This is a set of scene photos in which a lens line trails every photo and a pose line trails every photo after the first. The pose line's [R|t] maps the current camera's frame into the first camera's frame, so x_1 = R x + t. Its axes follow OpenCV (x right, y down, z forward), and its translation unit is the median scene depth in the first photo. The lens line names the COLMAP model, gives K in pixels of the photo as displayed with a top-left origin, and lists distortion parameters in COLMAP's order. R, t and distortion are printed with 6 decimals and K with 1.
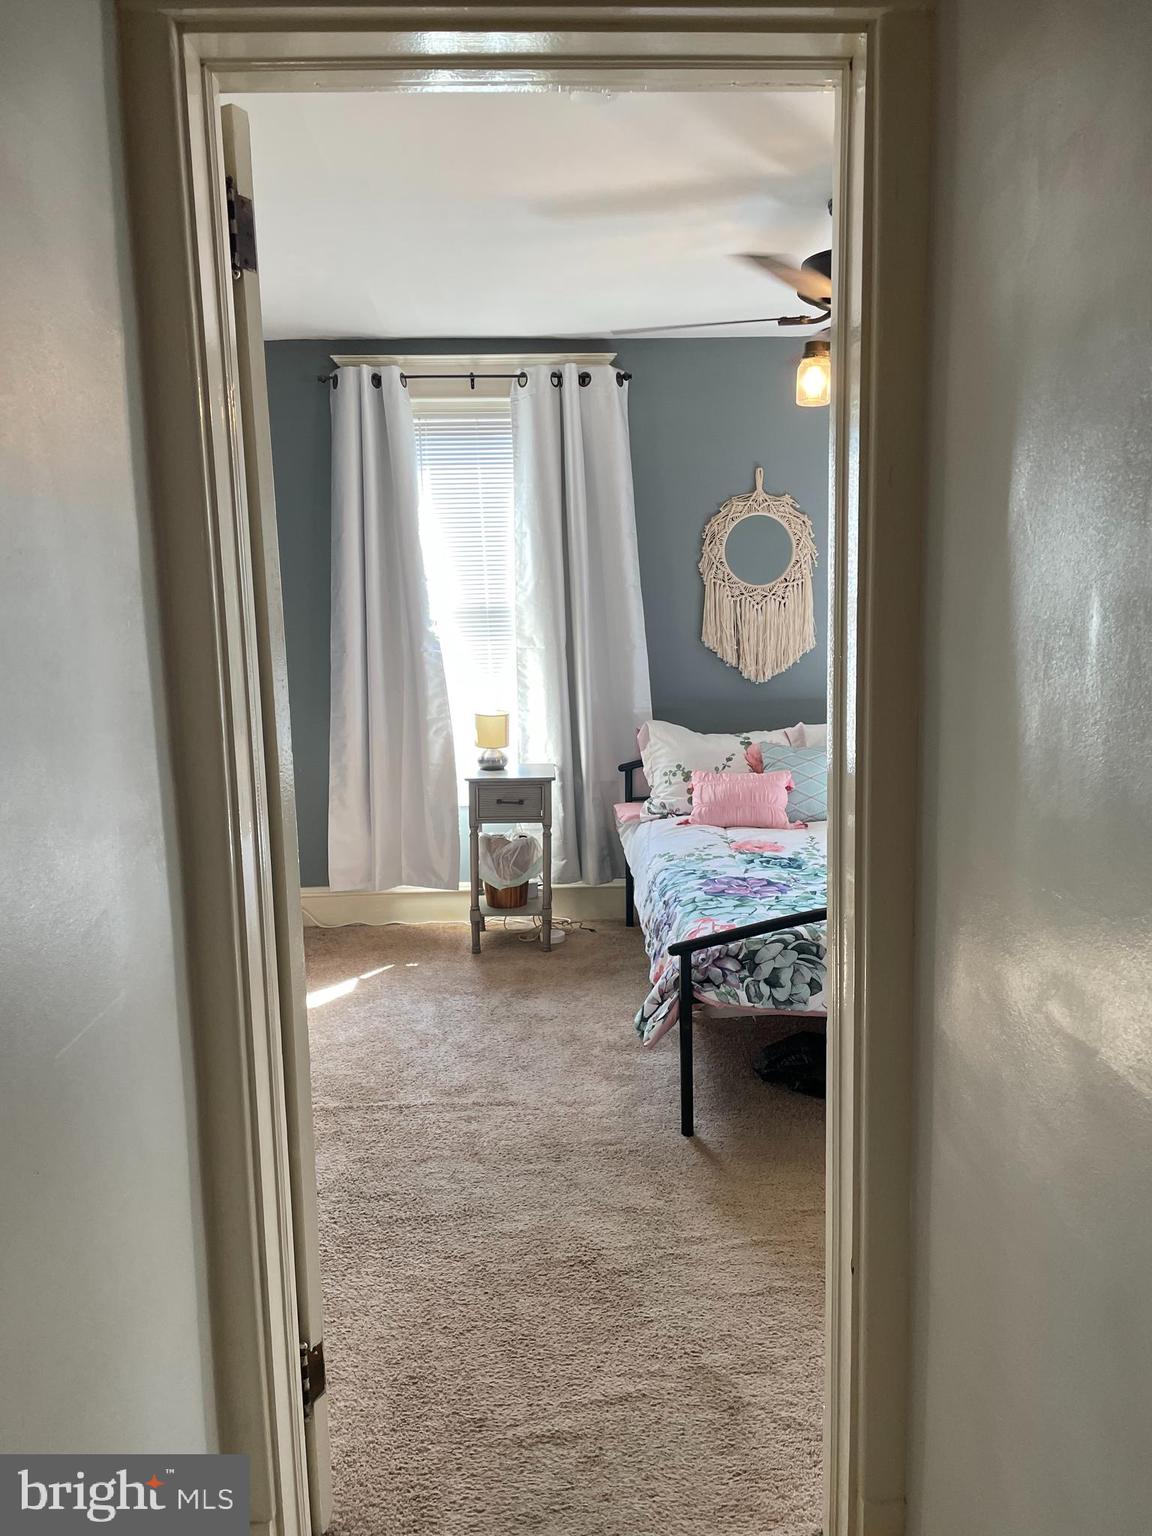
lens RADIAL K [[1156.3, 0, 568.0], [0, 1156.3, 768.0], [0, 0, 1]] dist [0.110170, -0.185305]
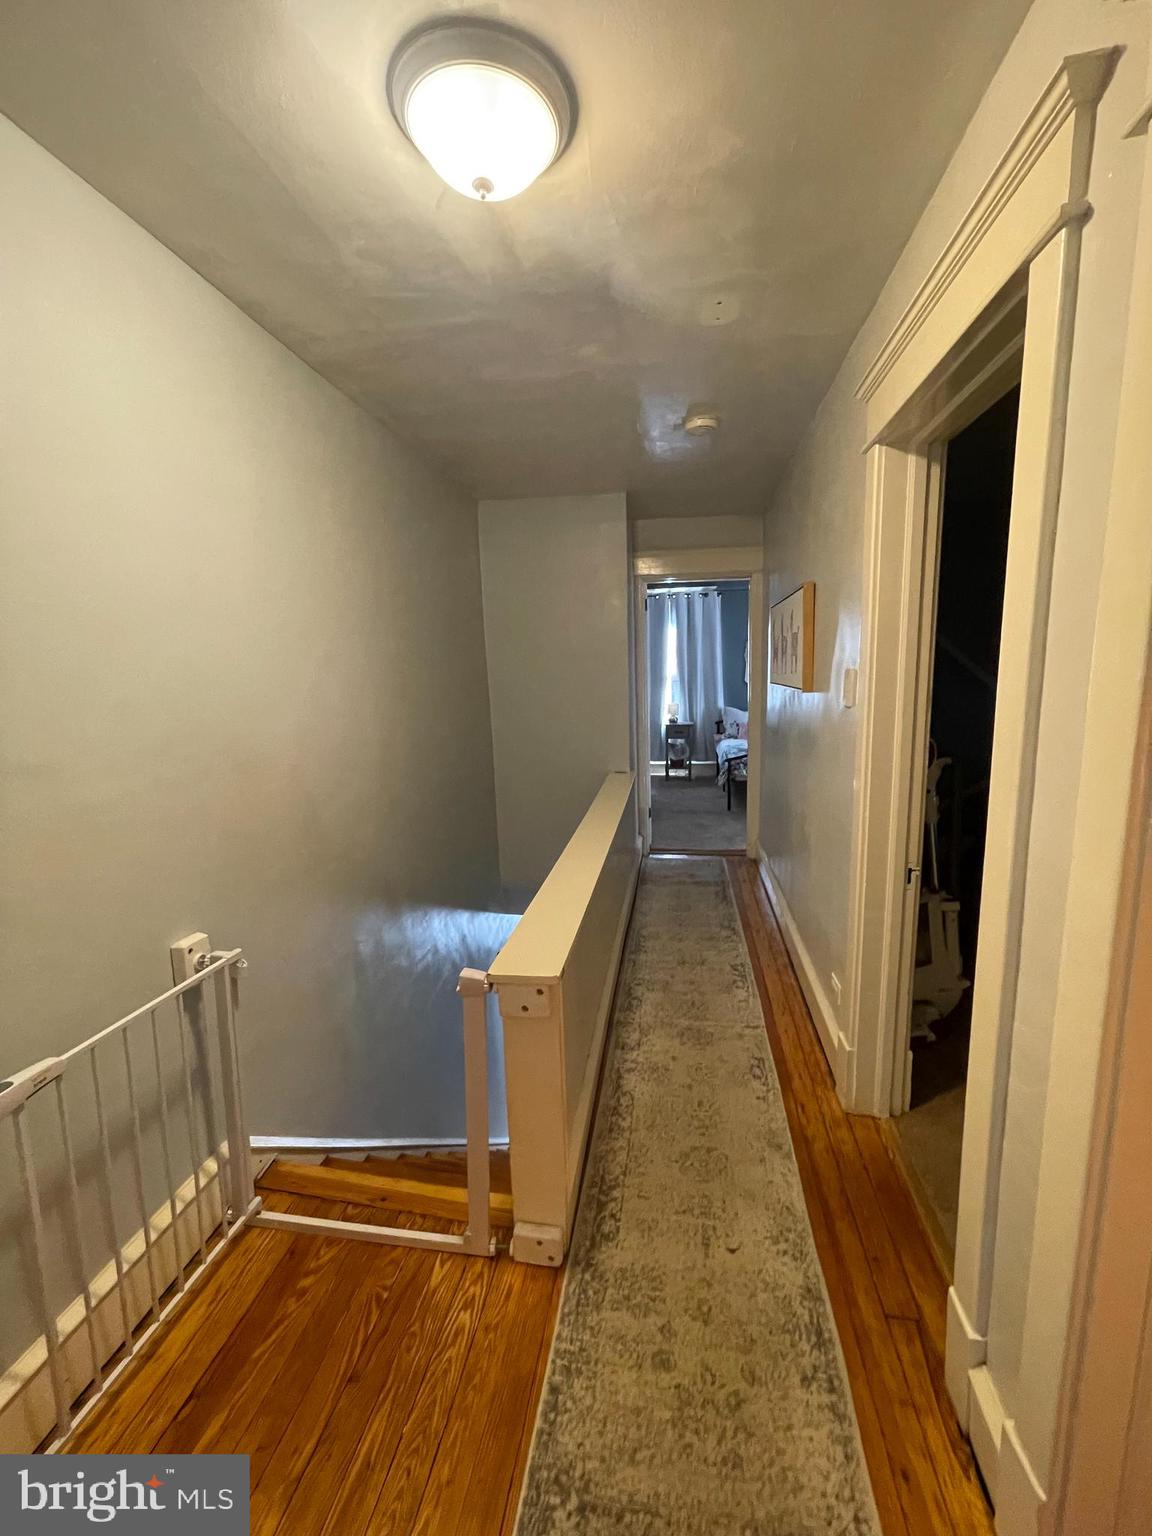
lens RADIAL K [[615.6, 0, 569.3], [0, 615.6, 771.5], [0, 0, 1]] dist [0.000268, 0.000246]
pose [[0.979104, 0.024752, -0.201850, -0.001230], [-0.020730, 0.999543, 0.022016, 0.102464], [0.202303, -0.017372, 0.979169, -0.665725]]
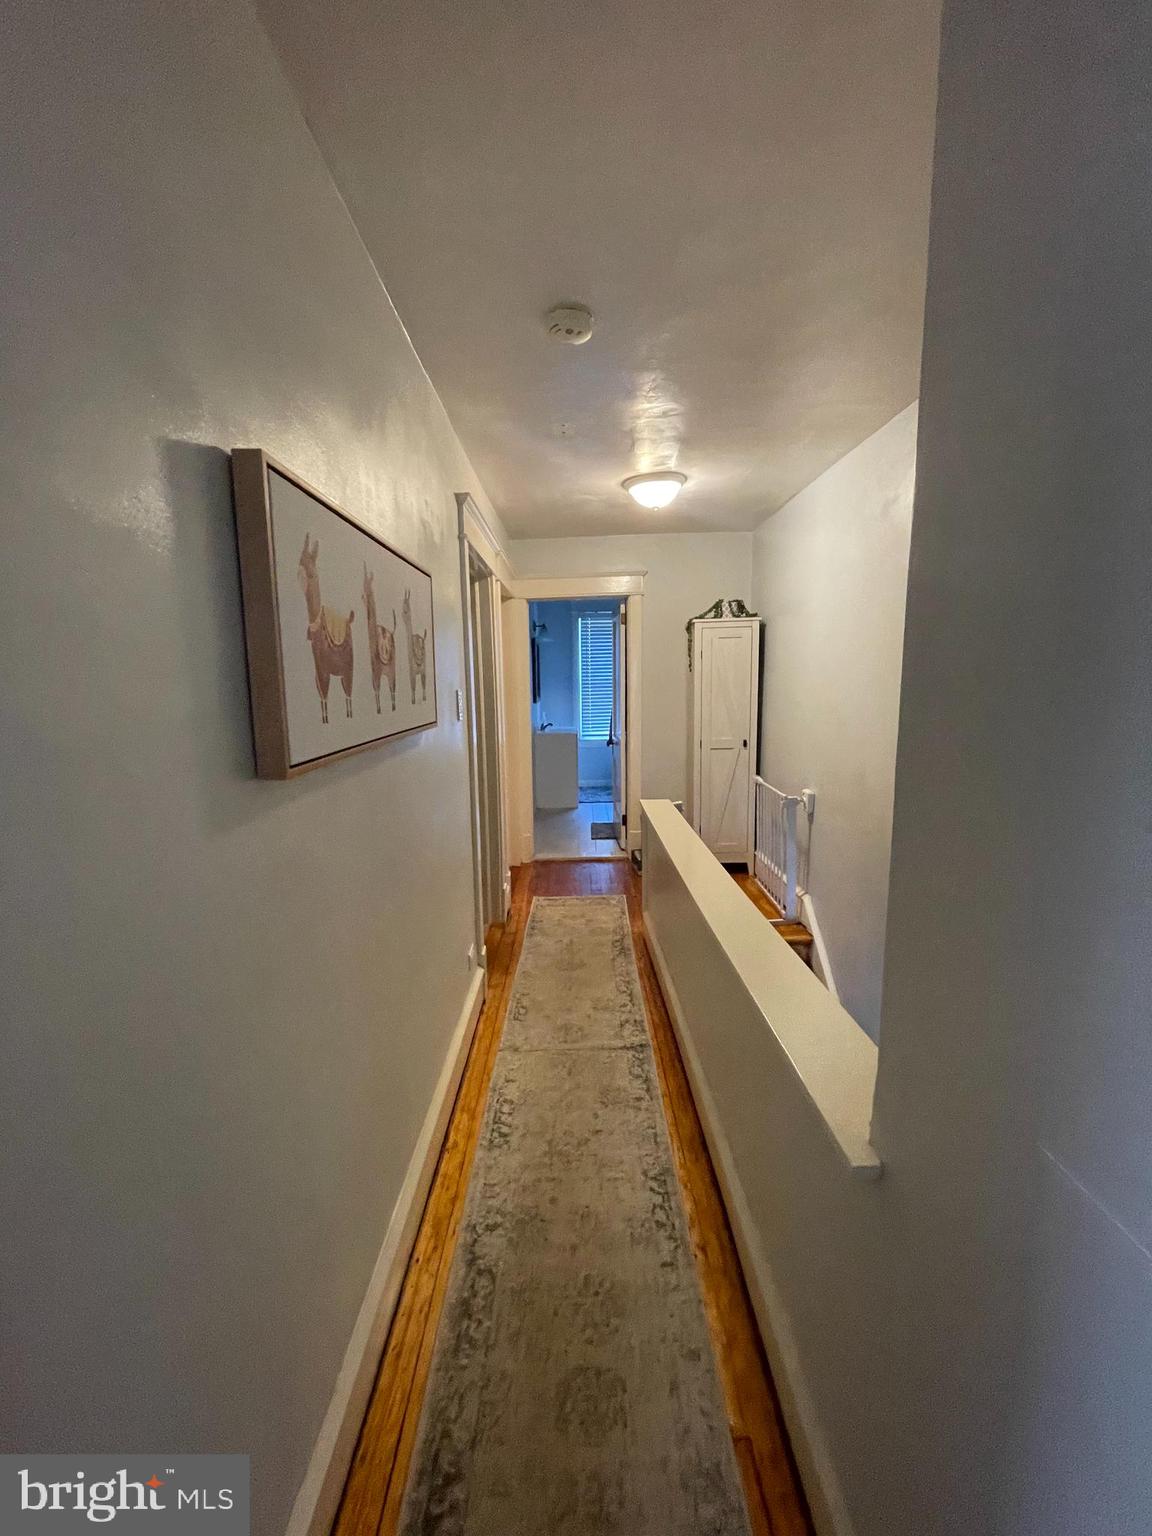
lens RADIAL K [[615.6, 0, 569.3], [0, 615.6, 771.5], [0, 0, 1]] dist [0.000268, 0.000246]
pose [[-0.998289, 0.028732, 0.050919, -0.036883], [0.042527, 0.954504, 0.295149, -0.078968], [-0.040123, 0.296810, -0.954093, 0.547544]]
